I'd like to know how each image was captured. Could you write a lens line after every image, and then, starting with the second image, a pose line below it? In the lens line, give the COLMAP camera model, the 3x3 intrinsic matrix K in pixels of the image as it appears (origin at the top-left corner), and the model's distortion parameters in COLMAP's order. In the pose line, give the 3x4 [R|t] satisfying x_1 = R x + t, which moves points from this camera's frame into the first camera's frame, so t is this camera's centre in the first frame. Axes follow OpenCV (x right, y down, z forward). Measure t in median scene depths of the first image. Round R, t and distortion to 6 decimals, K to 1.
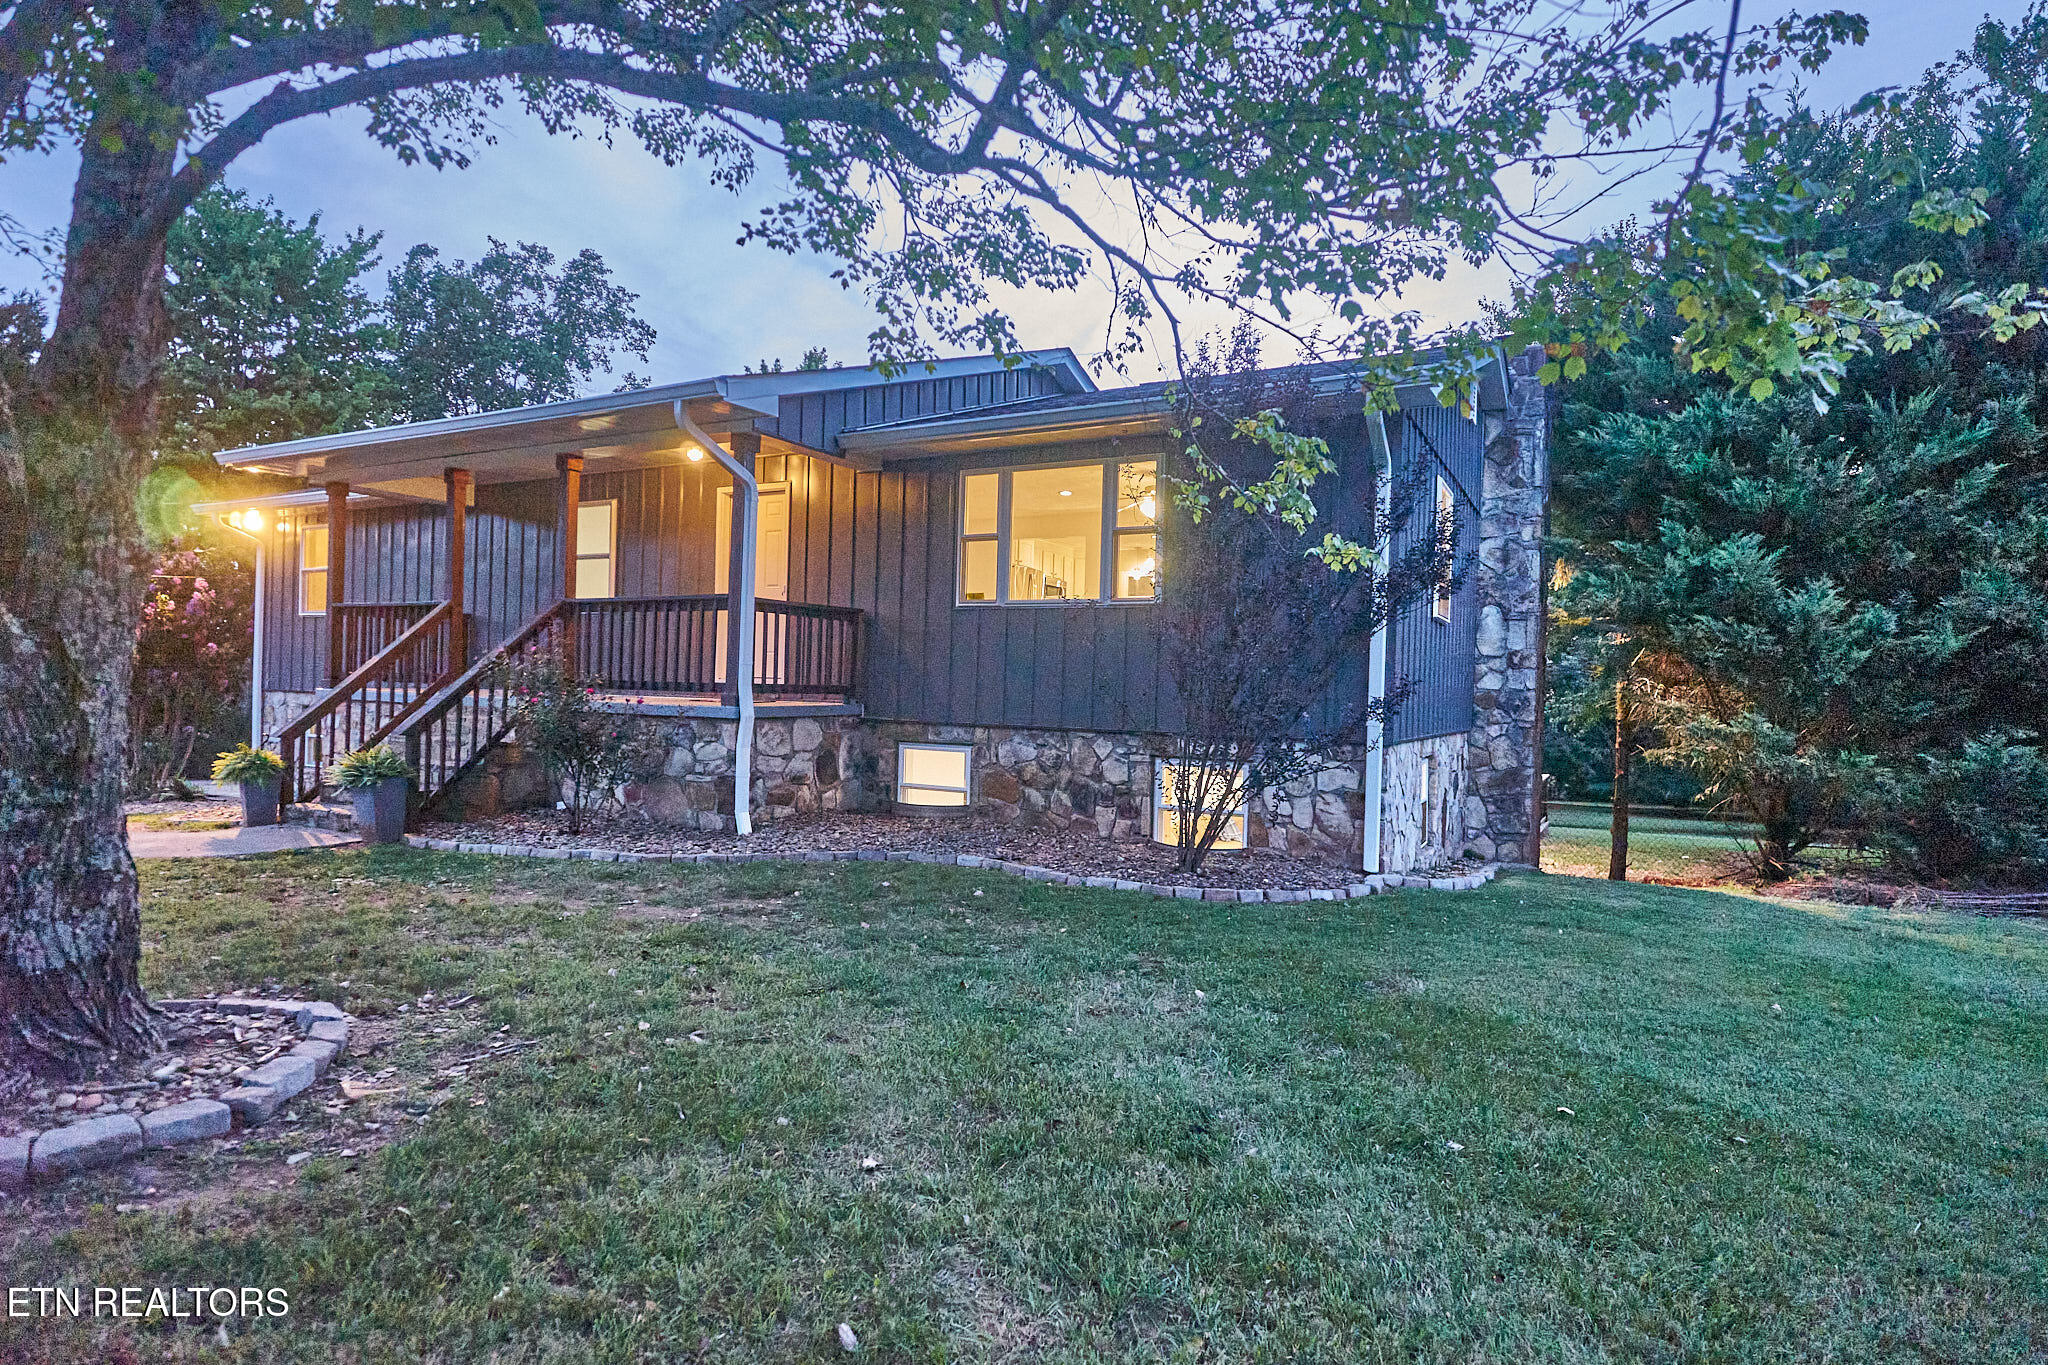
lens RADIAL K [[1082.0, 0, 1028.1], [0, 1082.0, 689.2], [0, 0, 1]] dist [-0.000807, 0.000218]
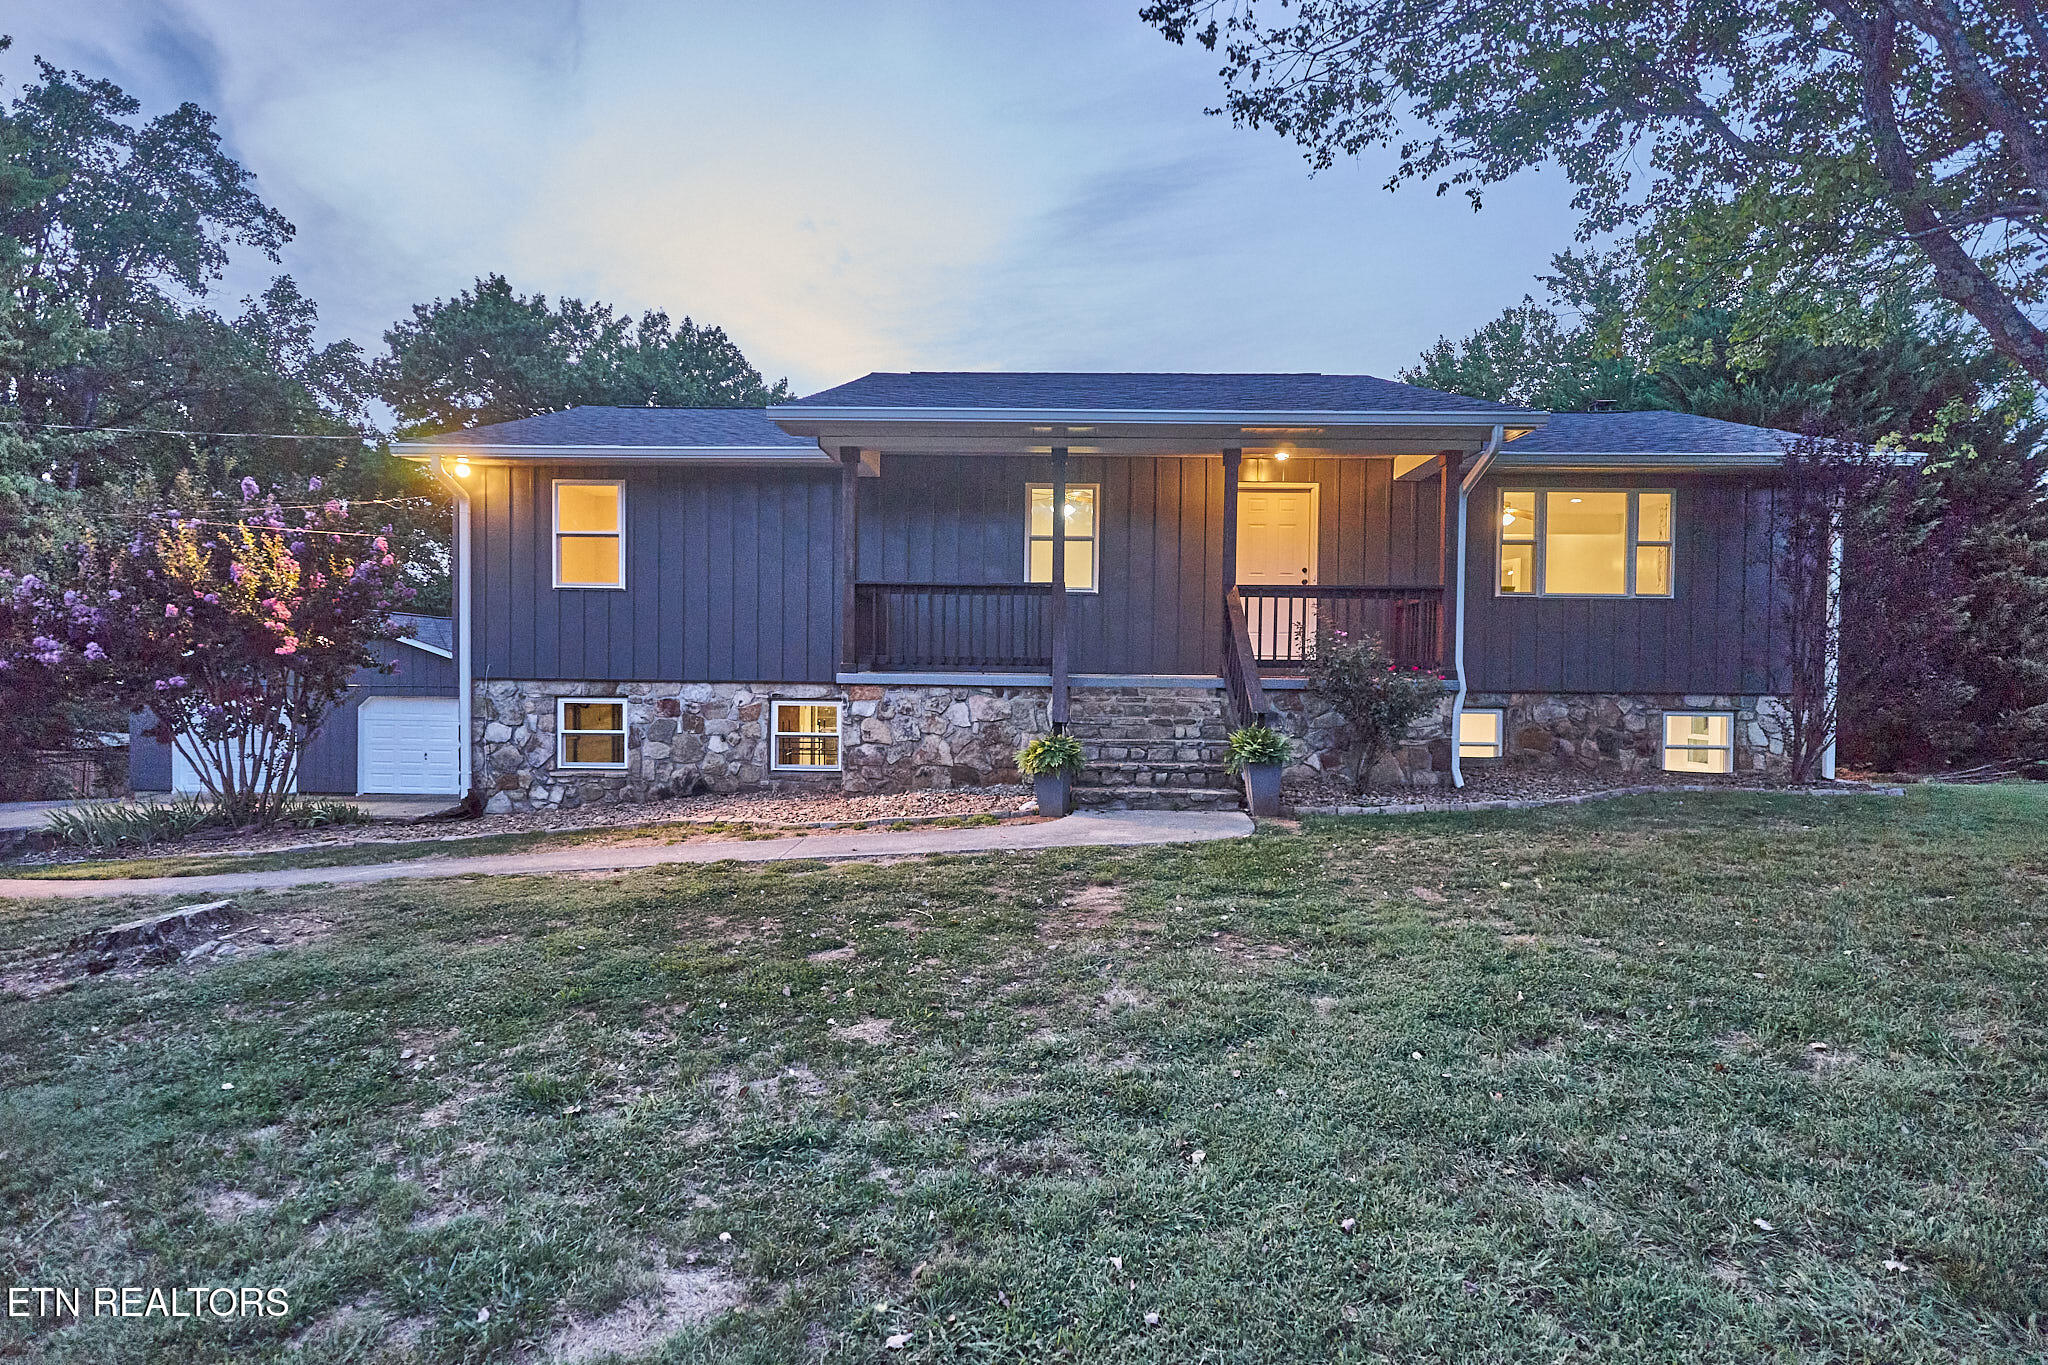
lens RADIAL K [[1082.0, 0, 1028.1], [0, 1082.0, 689.2], [0, 0, 1]] dist [-0.000807, 0.000218]
pose [[0.883529, -0.025475, 0.467682, -1.162400], [0.014312, 0.999522, 0.027408, -0.012224], [-0.468157, -0.017523, 0.883472, 0.160238]]
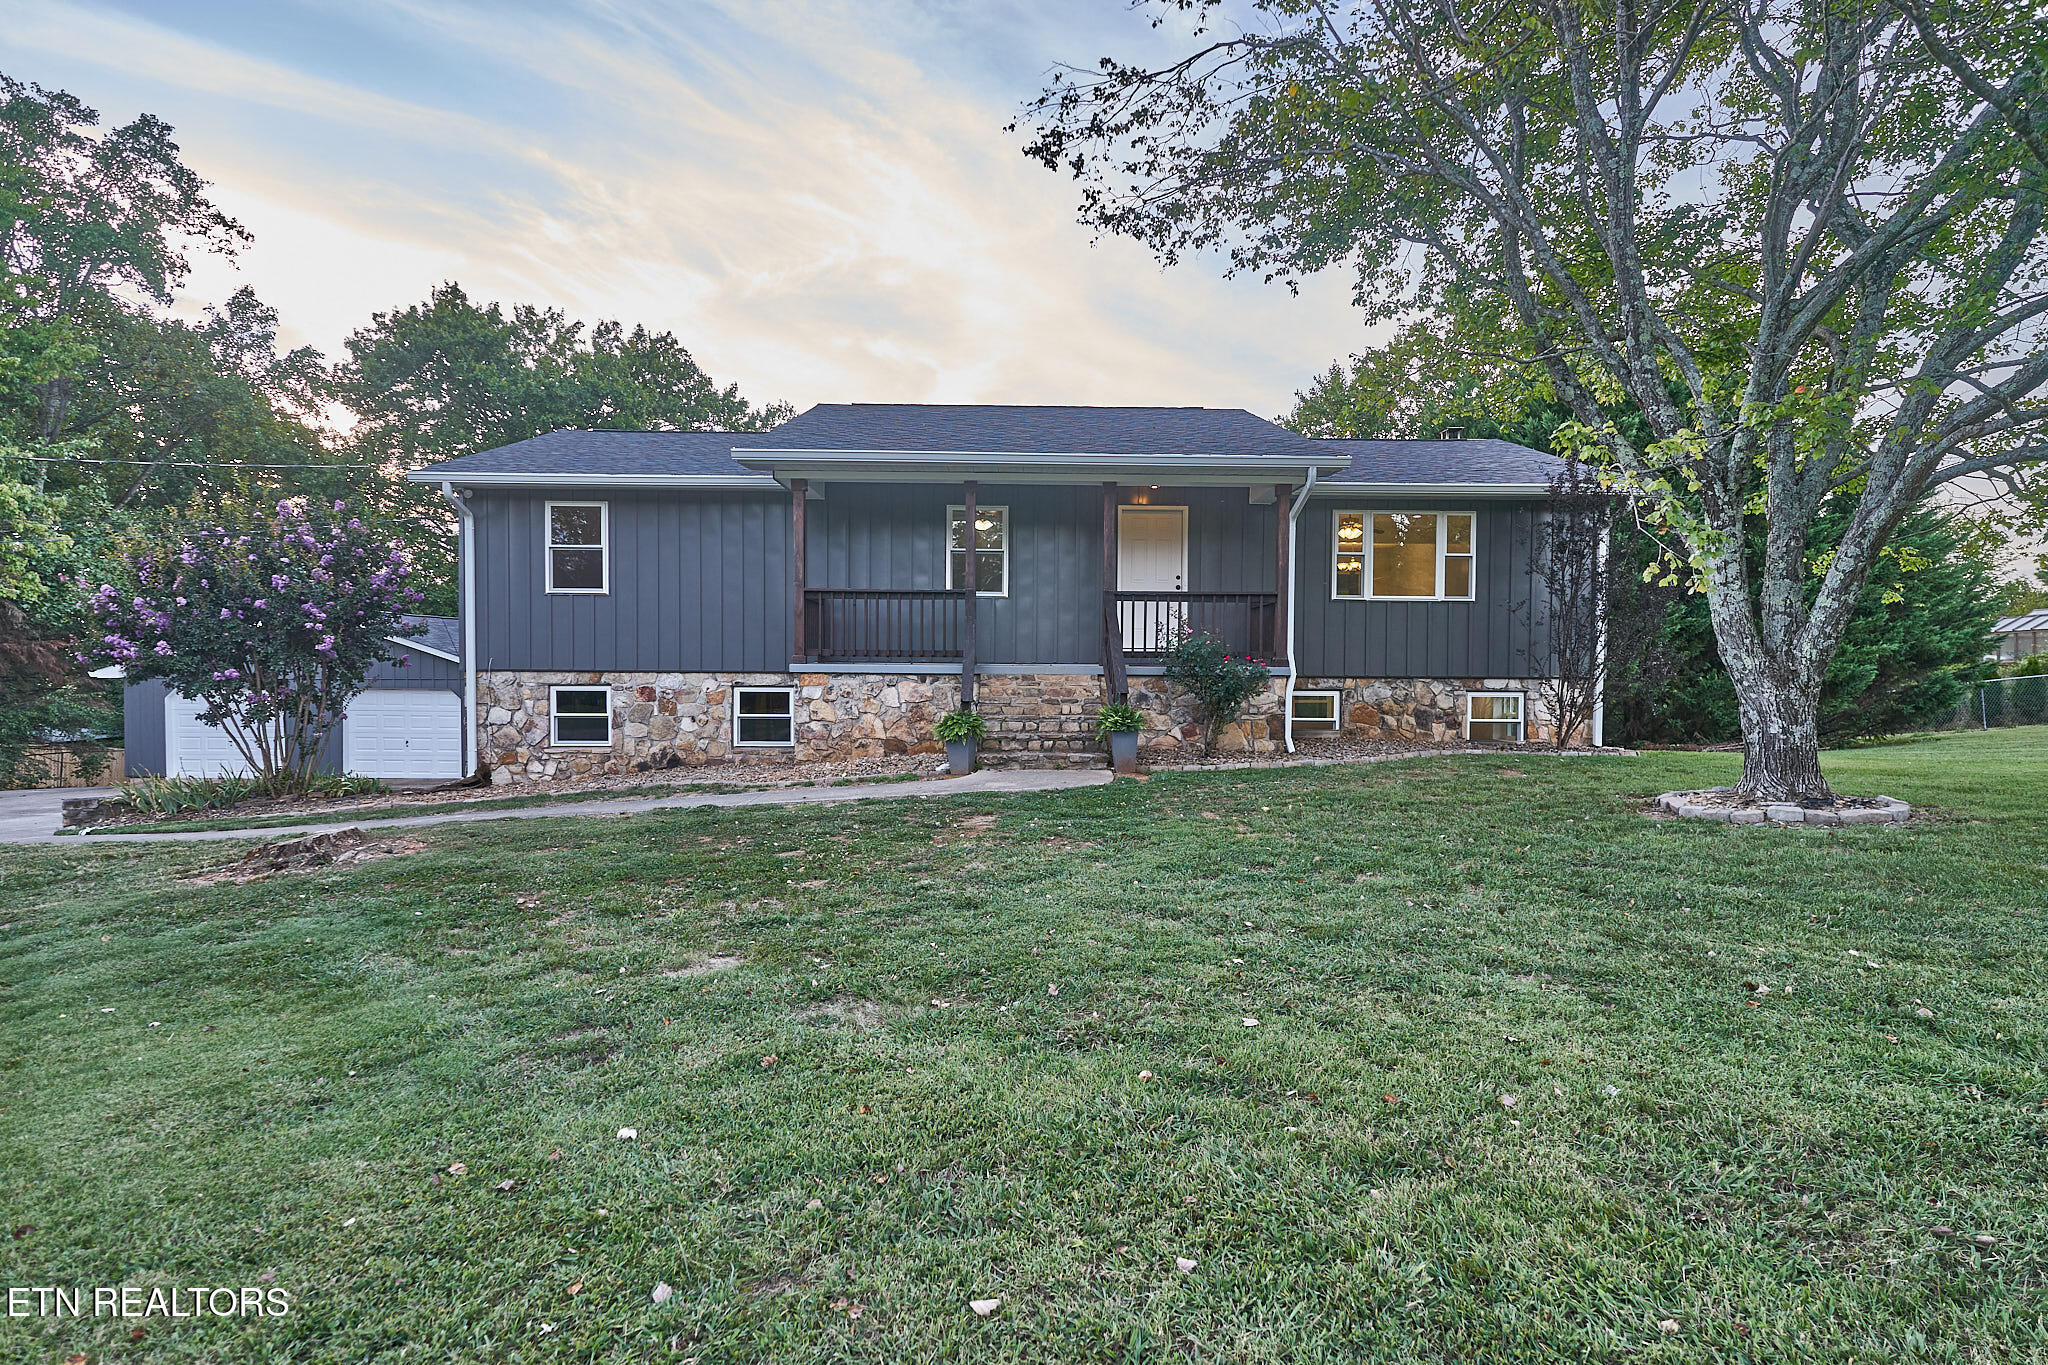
lens RADIAL K [[1072.9, 0, 1027.6], [0, 1072.9, 702.8], [0, 0, 1]] dist [0.001617, 0.001050]
pose [[0.861566, -0.039562, 0.506102, -1.243391], [0.017983, 0.998711, 0.047457, -0.010775], [-0.507327, -0.031786, 0.861167, -0.083481]]
